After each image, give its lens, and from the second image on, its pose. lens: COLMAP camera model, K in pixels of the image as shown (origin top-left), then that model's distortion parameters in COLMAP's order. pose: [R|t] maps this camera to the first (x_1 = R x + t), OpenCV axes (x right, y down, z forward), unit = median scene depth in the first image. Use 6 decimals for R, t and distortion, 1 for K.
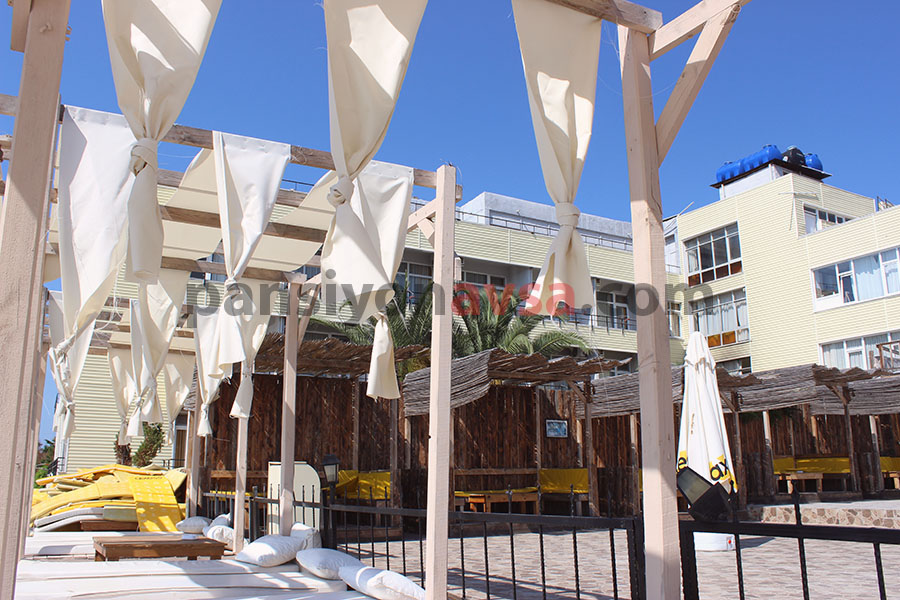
lens RADIAL K [[789.8, 0, 450.0], [0, 789.8, 300.0], [0, 0, 1]] dist [-0.176778, 0.182494]
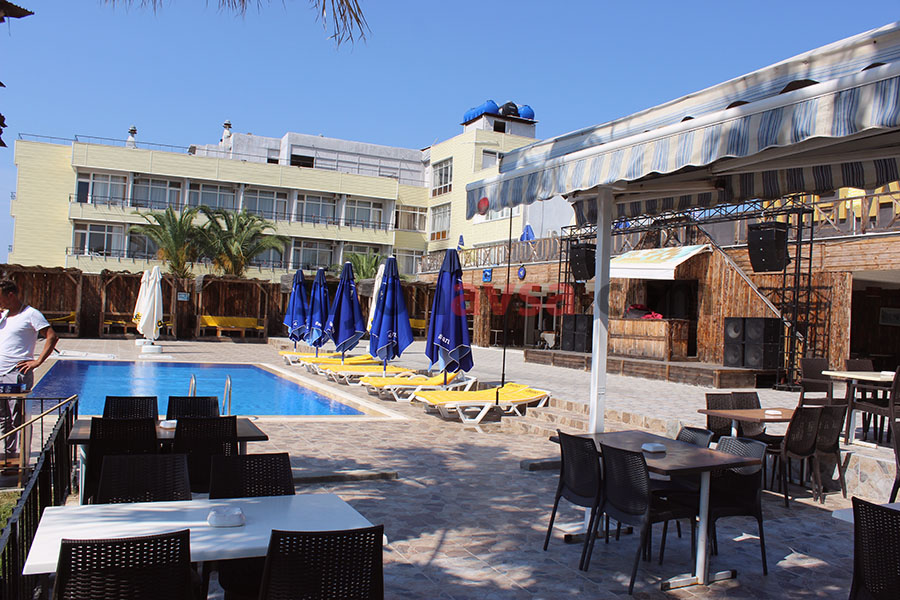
lens RADIAL K [[763.7, 0, 447.6], [0, 763.7, 295.6], [0, 0, 1]] dist [-0.174165, 0.157024]
pose [[0.996400, 0.042596, -0.073292, 0.535058], [-0.027207, 0.979539, 0.199409, -0.145232], [0.080286, -0.196697, 0.977172, -0.518868]]
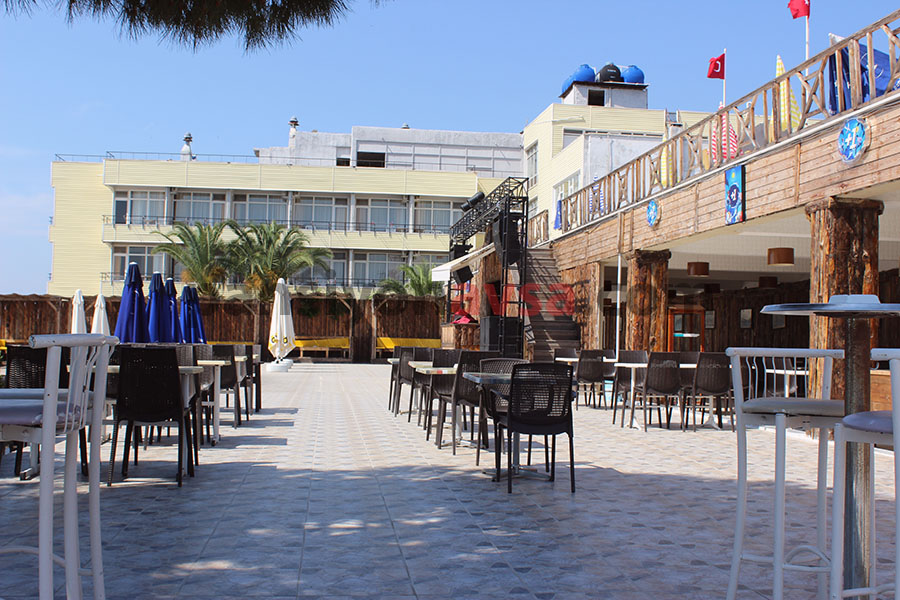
lens RADIAL K [[1037.6, 0, 450.0], [0, 1037.6, 300.0], [0, 0, 1]] dist [-0.115631, 0.000140]
pose [[0.927257, 0.002835, -0.374414, 0.942986], [0.067277, 0.982435, 0.174055, -0.162015], [0.368331, -0.186583, 0.910779, -0.614853]]
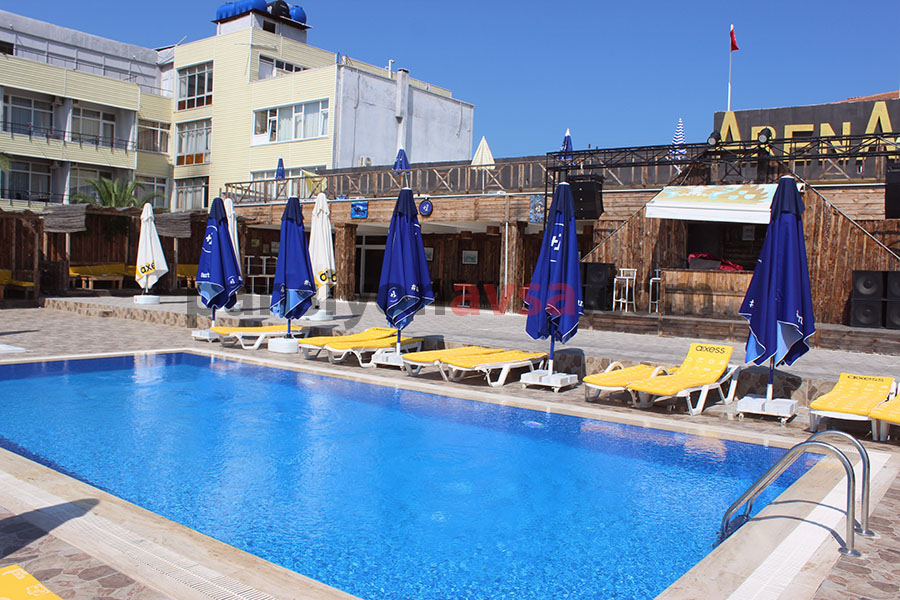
lens RADIAL K [[789.8, 0, 450.0], [0, 789.8, 300.0], [0, 0, 1]] dist [-0.176778, 0.182494]
pose [[0.917905, 0.014741, 0.396526, 0.272508], [-0.122726, 0.960858, 0.248374, -0.095709], [-0.377344, -0.276648, 0.883786, -0.303510]]
